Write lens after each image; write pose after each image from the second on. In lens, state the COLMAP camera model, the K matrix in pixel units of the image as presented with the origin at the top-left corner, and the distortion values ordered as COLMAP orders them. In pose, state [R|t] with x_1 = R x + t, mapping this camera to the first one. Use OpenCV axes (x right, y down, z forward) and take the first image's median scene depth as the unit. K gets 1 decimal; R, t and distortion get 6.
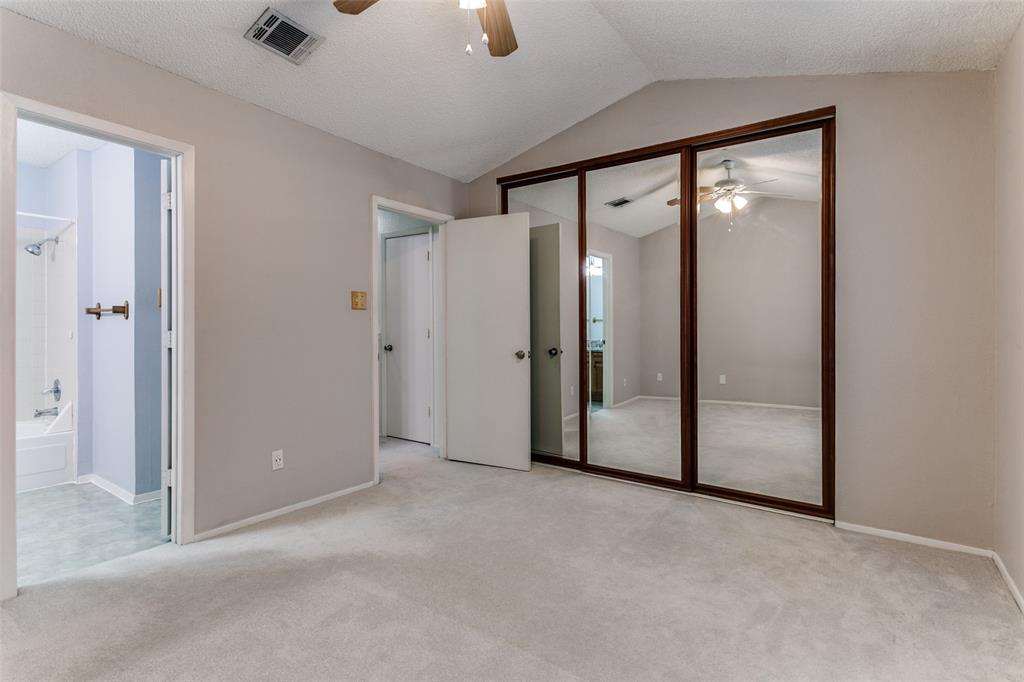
lens RADIAL K [[488.2, 0, 513.0], [0, 488.2, 332.6], [0, 0, 1]] dist [0.001531, 0.001606]
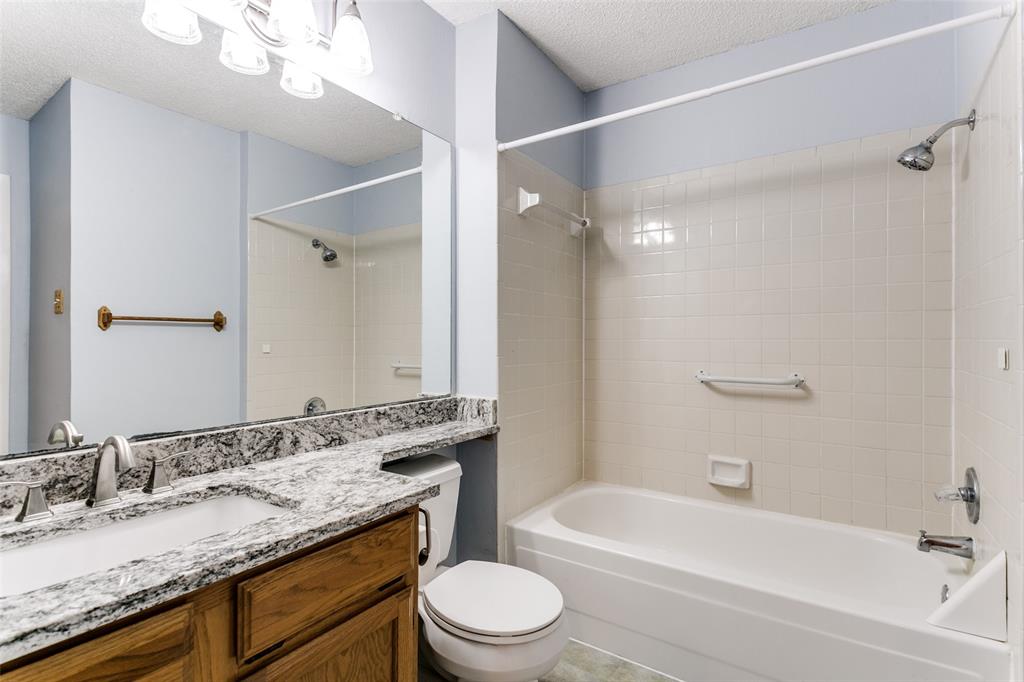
lens RADIAL K [[488.2, 0, 512.4], [0, 488.2, 341.2], [0, 0, 1]] dist [0.001531, 0.001606]
pose [[0.010256, -0.005444, -0.999933, -0.542882], [-0.004957, 0.999973, -0.005495, -0.003524], [0.999935, 0.005013, 0.010228, 0.629116]]
